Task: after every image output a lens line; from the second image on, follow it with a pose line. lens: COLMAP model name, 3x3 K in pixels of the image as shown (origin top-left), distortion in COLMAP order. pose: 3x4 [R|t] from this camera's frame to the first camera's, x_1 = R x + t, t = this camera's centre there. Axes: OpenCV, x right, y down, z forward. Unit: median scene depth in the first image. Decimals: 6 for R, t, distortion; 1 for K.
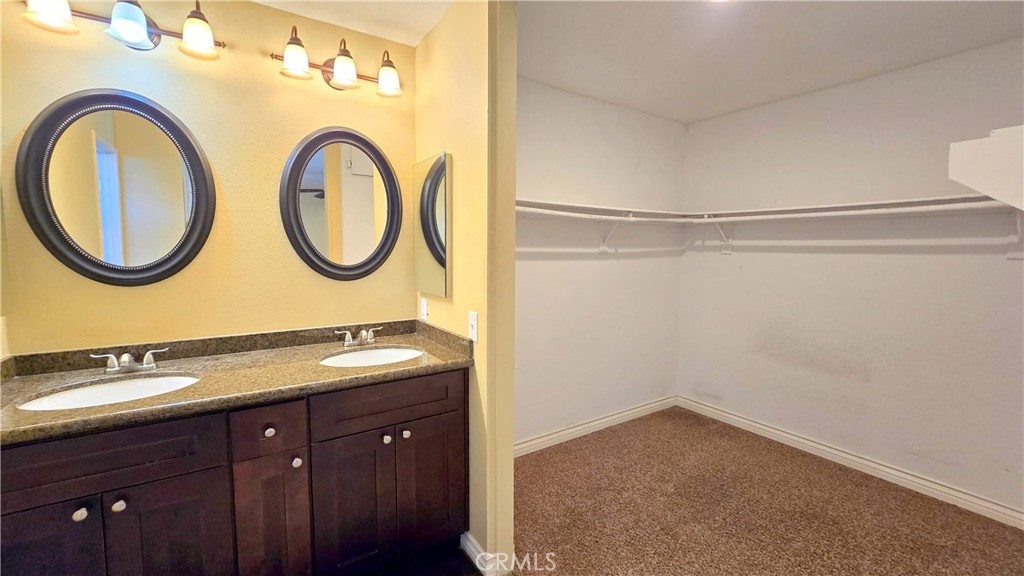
lens RADIAL K [[420.4, 0, 515.4], [0, 420.4, 279.6], [0, 0, 1]] dist [-0.001487, -0.000121]
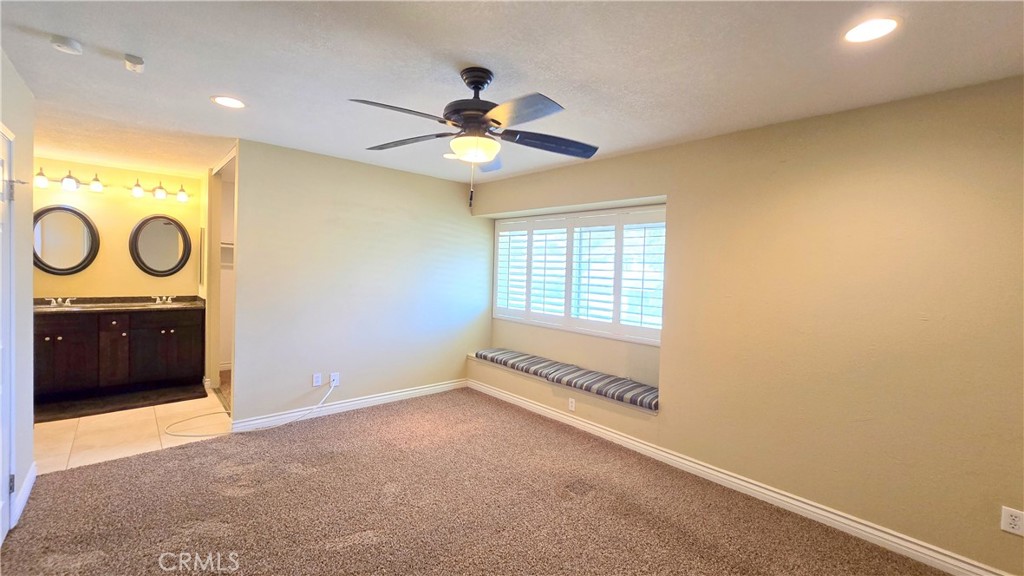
lens RADIAL K [[420.4, 0, 515.4], [0, 420.4, 279.6], [0, 0, 1]] dist [-0.001487, -0.000121]
pose [[0.988226, 0.017565, 0.151988, 1.495983], [-0.009566, 0.998538, -0.053203, 0.149673], [-0.152700, 0.051123, 0.986949, -2.022453]]
